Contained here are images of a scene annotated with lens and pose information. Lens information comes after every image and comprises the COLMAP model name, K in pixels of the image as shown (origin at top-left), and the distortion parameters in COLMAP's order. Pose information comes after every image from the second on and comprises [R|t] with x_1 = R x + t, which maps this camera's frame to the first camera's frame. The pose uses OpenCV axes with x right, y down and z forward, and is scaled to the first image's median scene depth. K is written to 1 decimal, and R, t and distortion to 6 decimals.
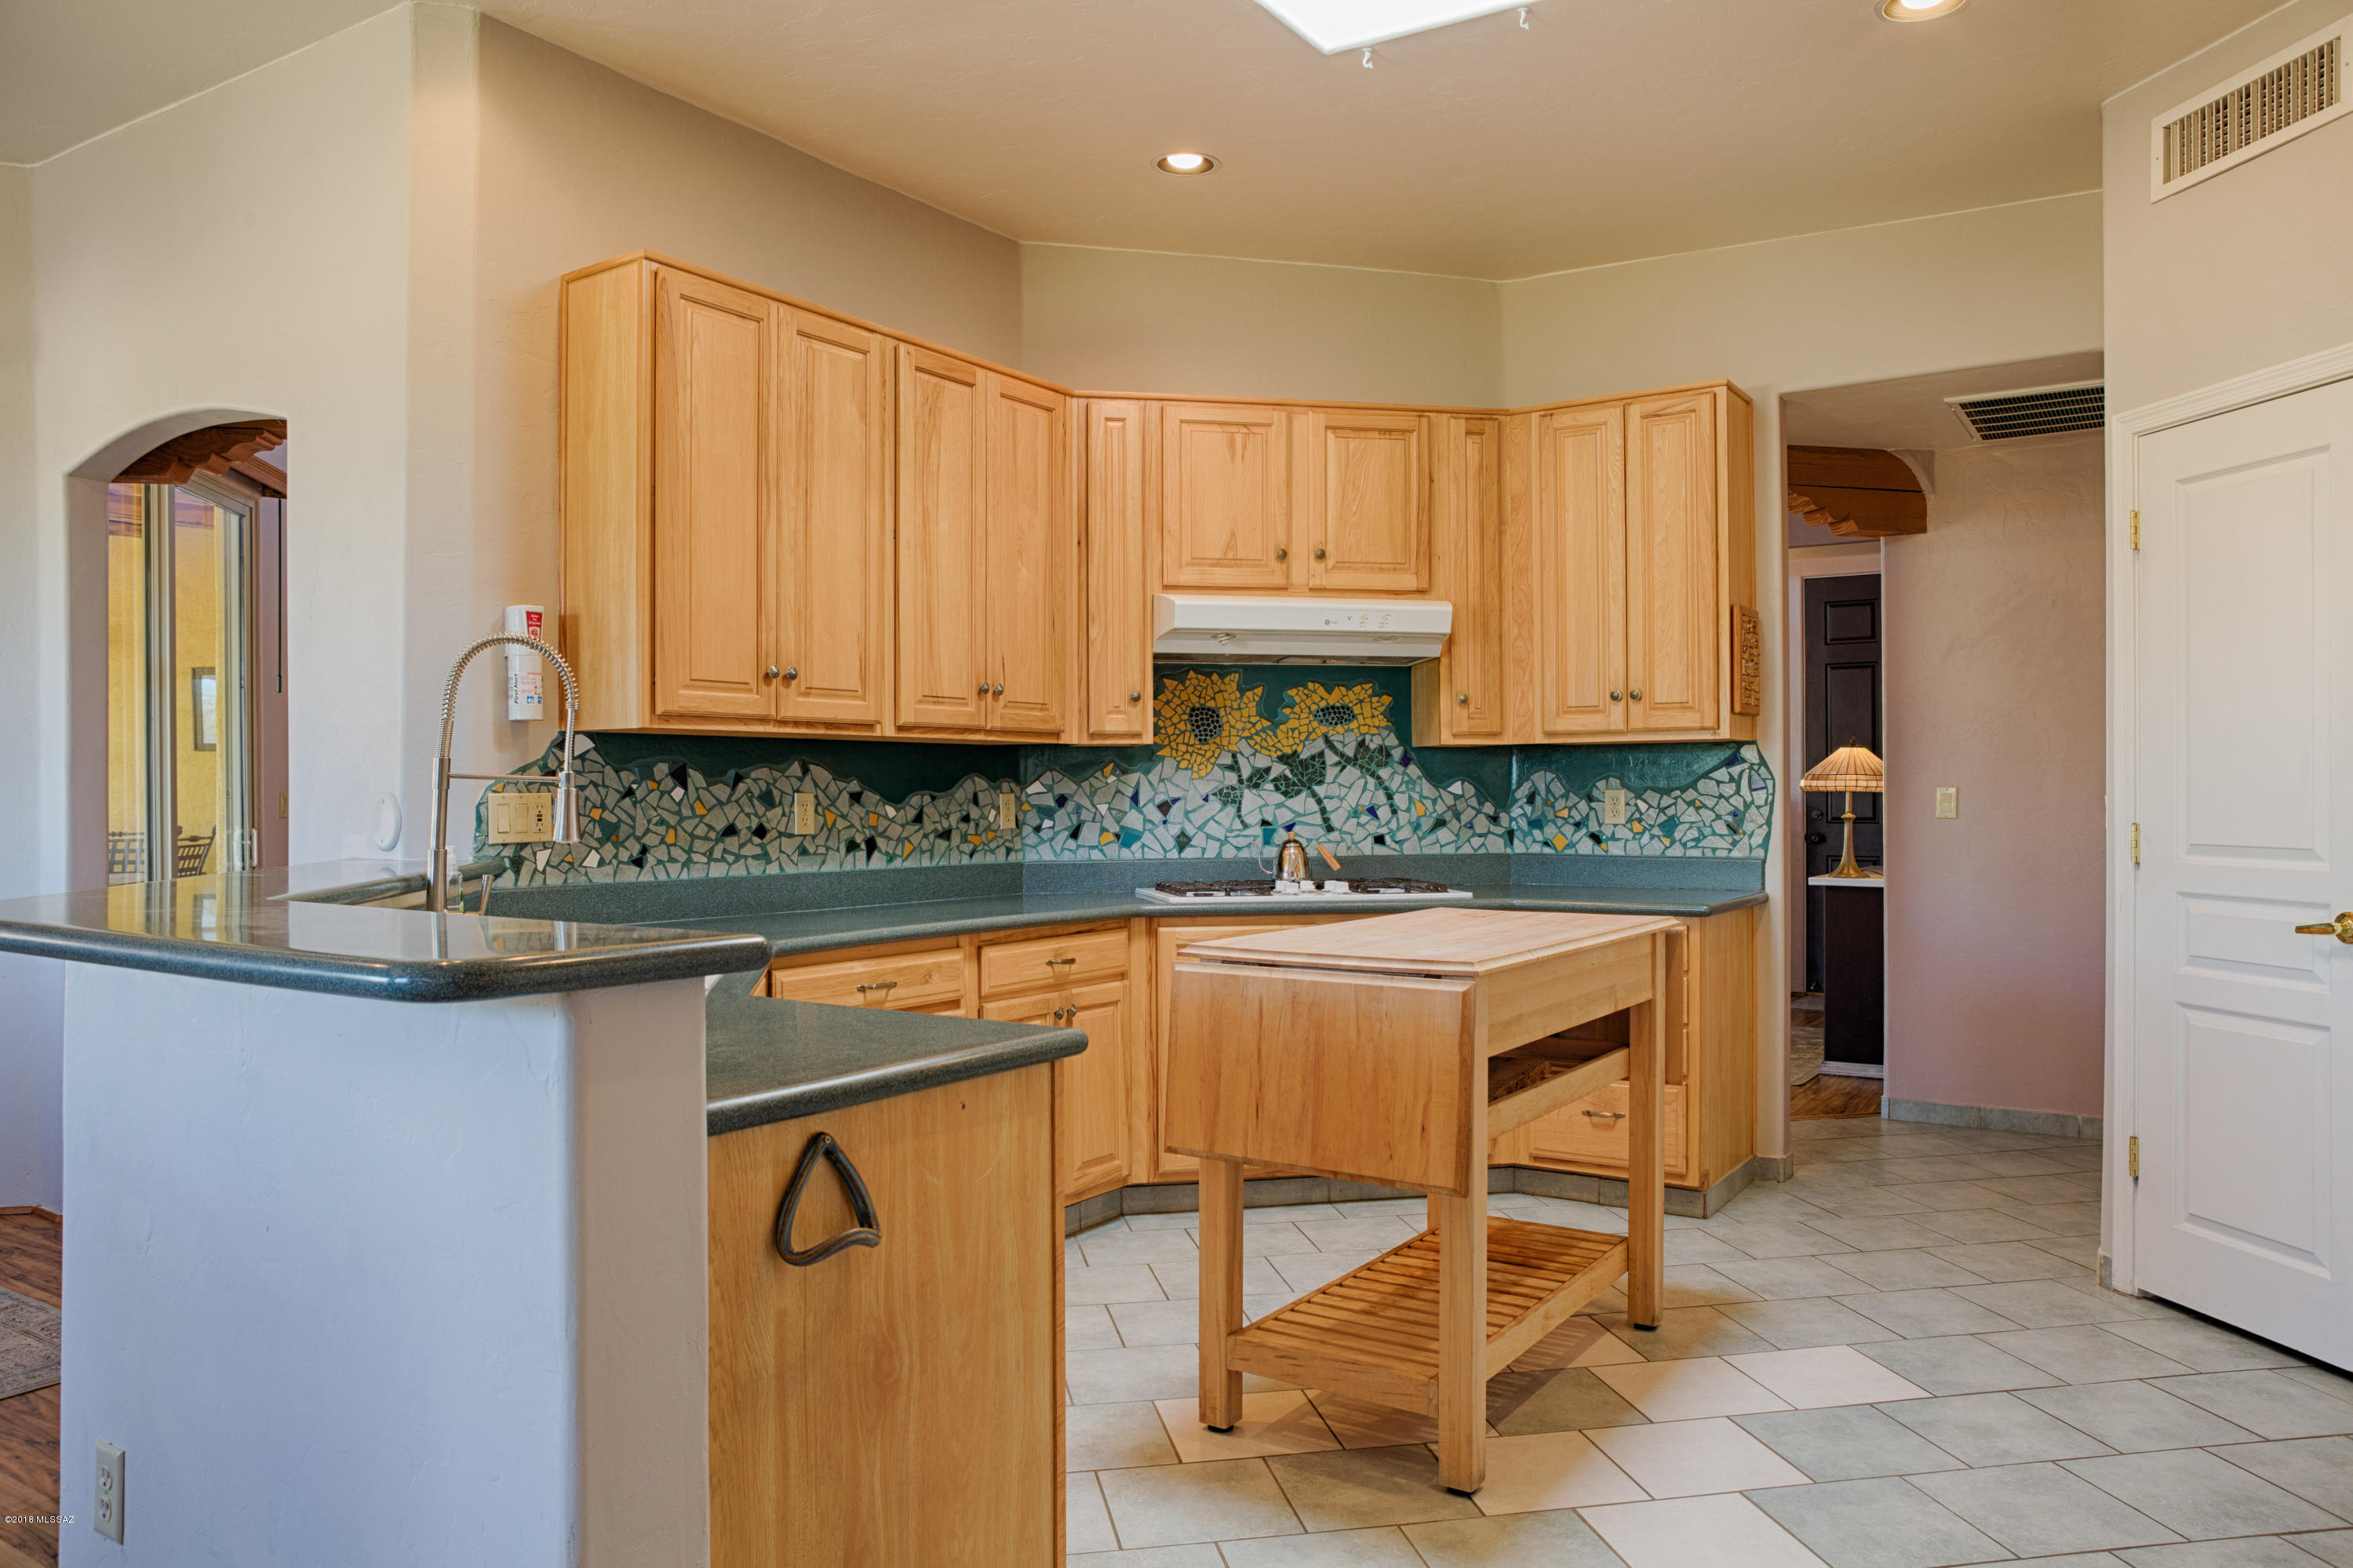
lens RADIAL K [[1603.8, 0, 1176.5], [0, 1603.8, 784.0], [0, 0, 1]] dist [-0.083663, 0.080368]
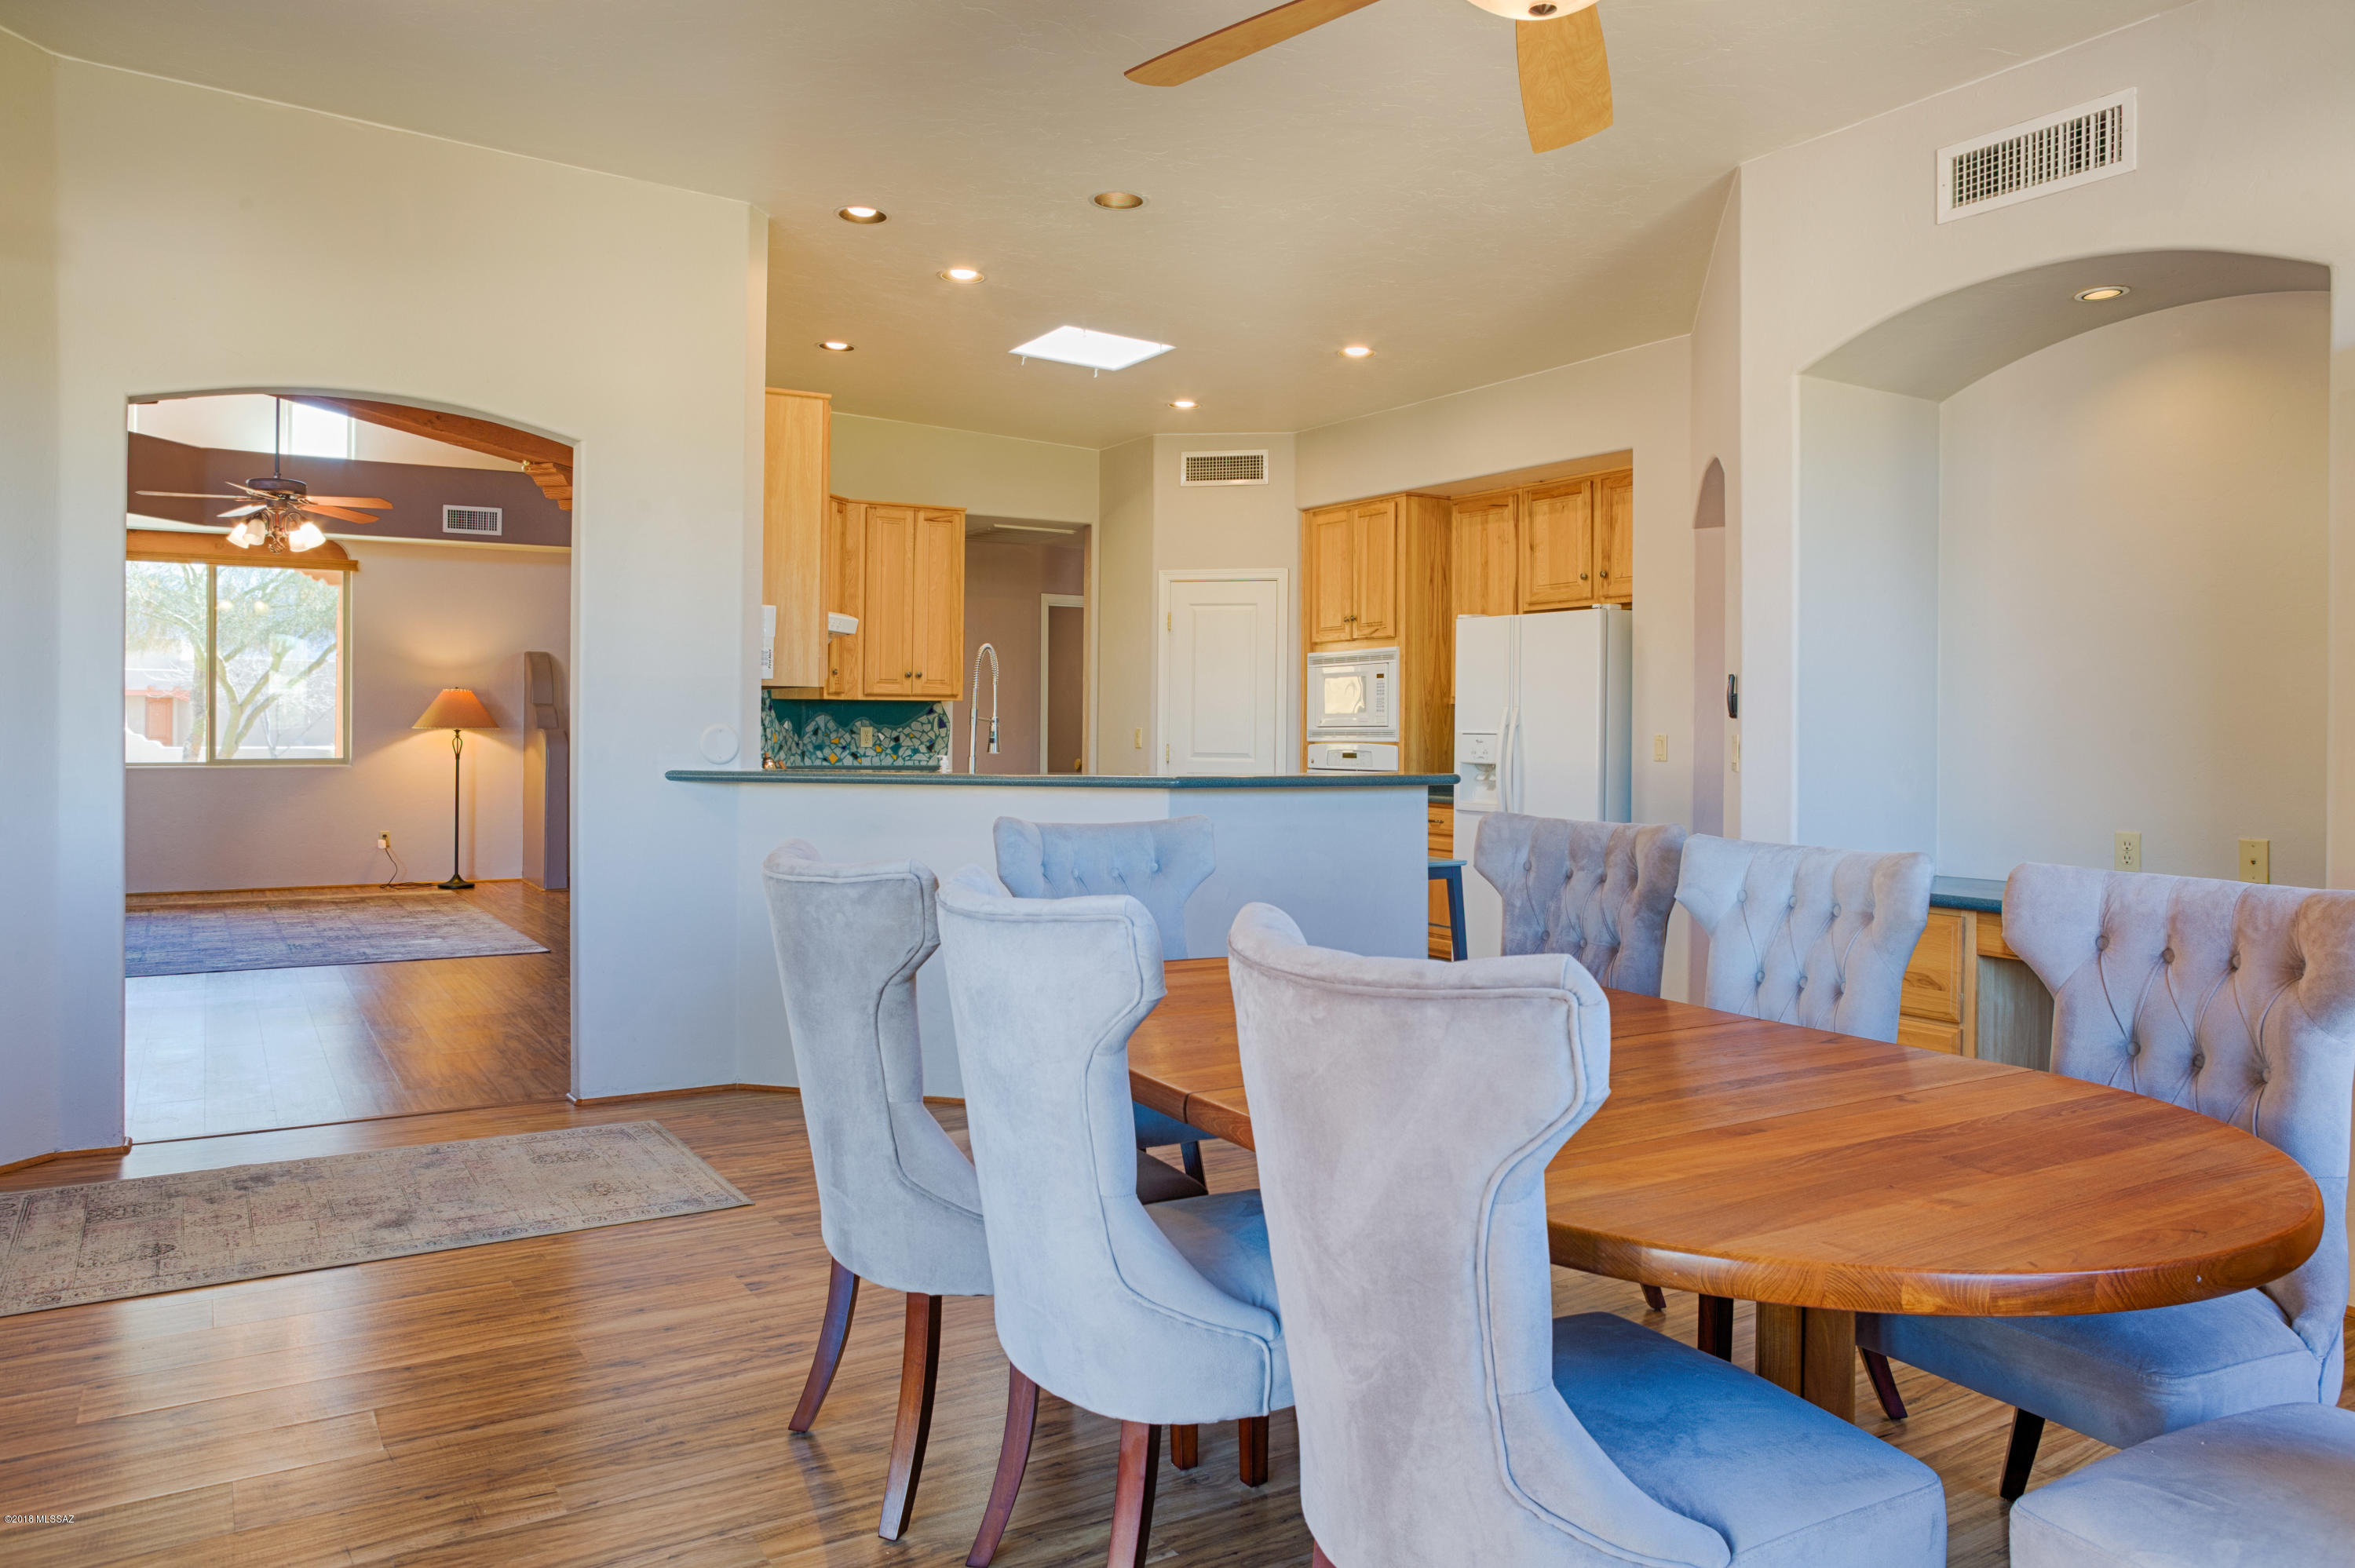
lens RADIAL K [[1637.1, 0, 1175.9], [0, 1637.1, 732.5], [0, 0, 1]] dist [-0.072545, 0.073050]
pose [[0.409305, 0.005465, 0.912381, -1.264093], [-0.014309, 0.999898, 0.000430, 0.004302], [-0.912285, -0.013231, 0.409341, -0.016903]]
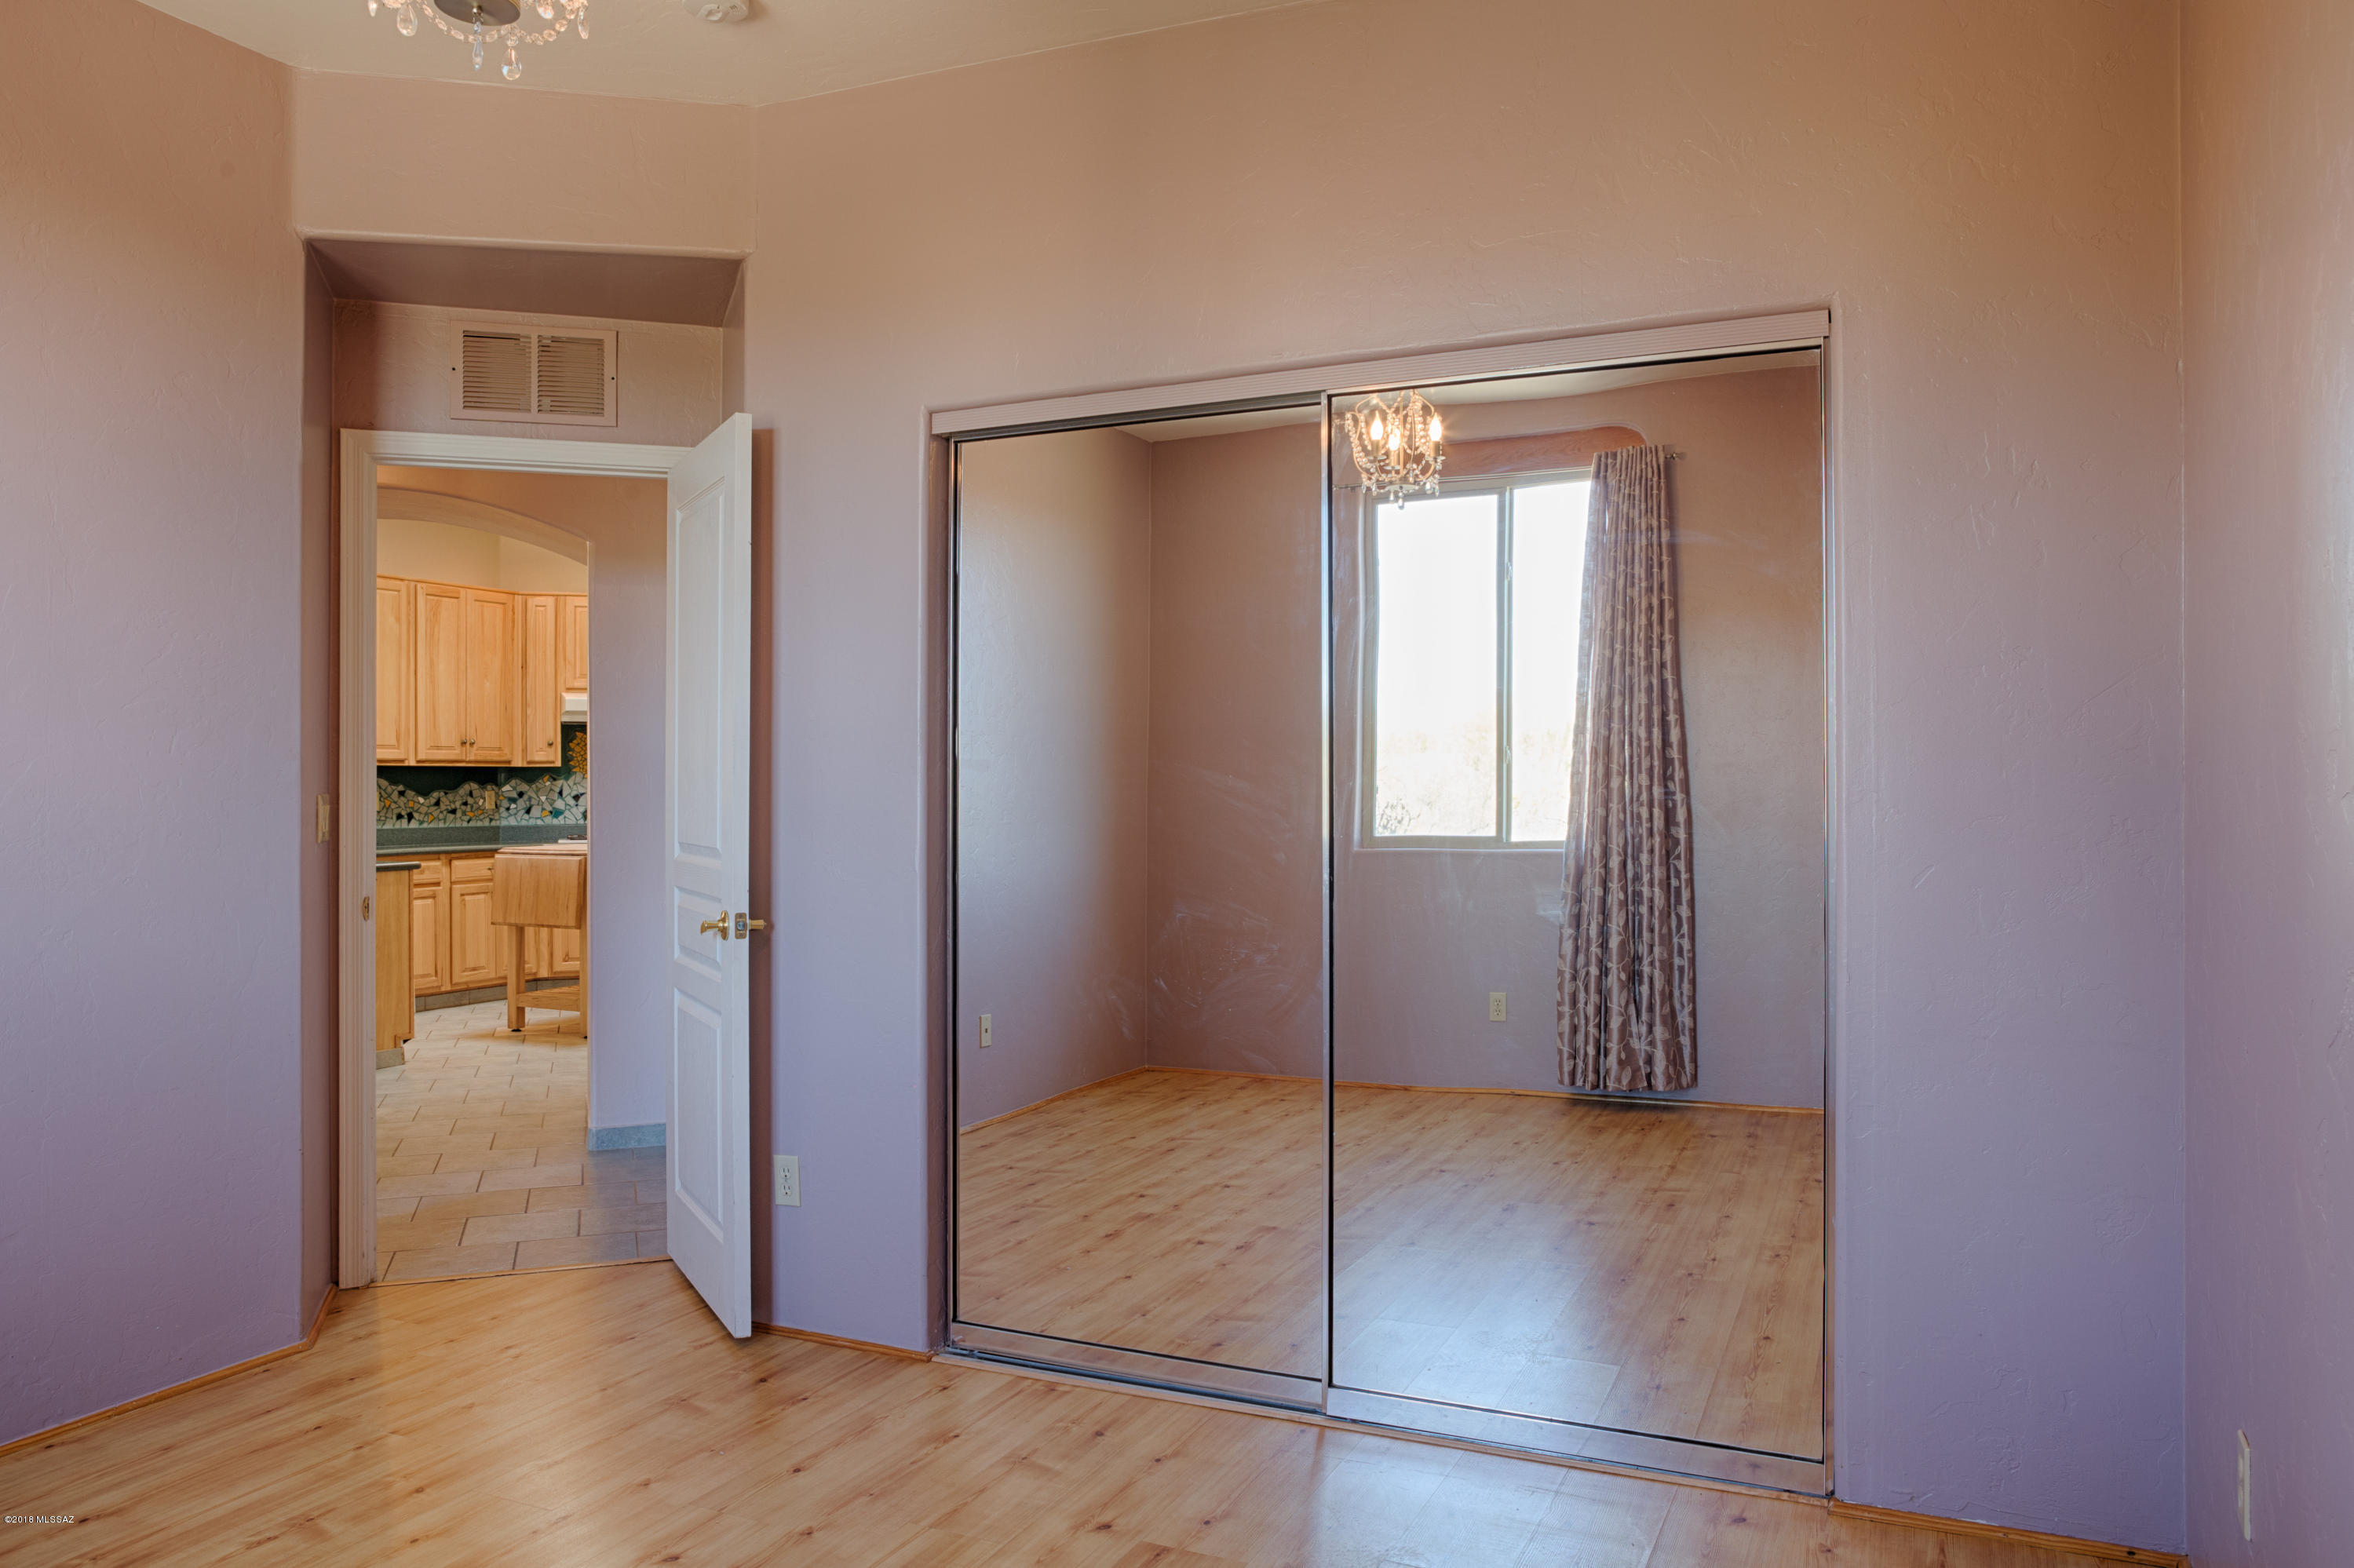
lens RADIAL K [[1604.5, 0, 1177.0], [0, 1604.5, 784.0], [0, 0, 1]] dist [-0.083663, 0.080368]
pose [[0.985267, -0.000610, 0.171024, 0.411051], [-0.000420, 0.999982, 0.005987, -0.015274], [-0.171025, -0.005970, 0.985249, -1.116456]]
